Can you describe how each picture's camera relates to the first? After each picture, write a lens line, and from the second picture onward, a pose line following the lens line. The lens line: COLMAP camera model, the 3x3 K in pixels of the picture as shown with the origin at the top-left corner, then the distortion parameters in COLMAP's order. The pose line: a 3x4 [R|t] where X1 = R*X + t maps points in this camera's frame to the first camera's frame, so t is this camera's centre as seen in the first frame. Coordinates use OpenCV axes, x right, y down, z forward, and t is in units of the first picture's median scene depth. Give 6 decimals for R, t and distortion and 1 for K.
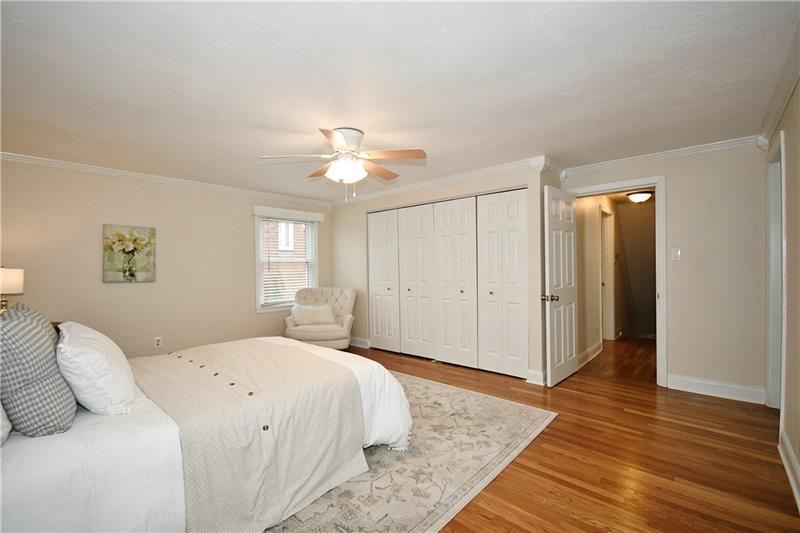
lens RADIAL K [[354.7, 0, 393.3], [0, 354.7, 264.5], [0, 0, 1]] dist [-0.000026, -0.000269]
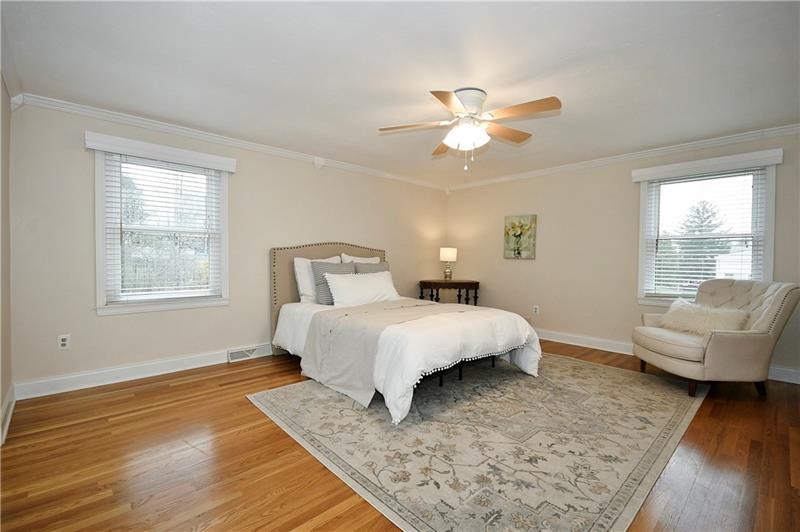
lens RADIAL K [[354.7, 0, 393.8], [0, 354.7, 267.3], [0, 0, 1]] dist [-0.000026, -0.000269]
pose [[-0.100949, 0.040057, -0.994085, 0.624612], [-0.001888, 0.999180, 0.040454, 0.029876], [0.994890, 0.005960, -0.100791, 0.685235]]
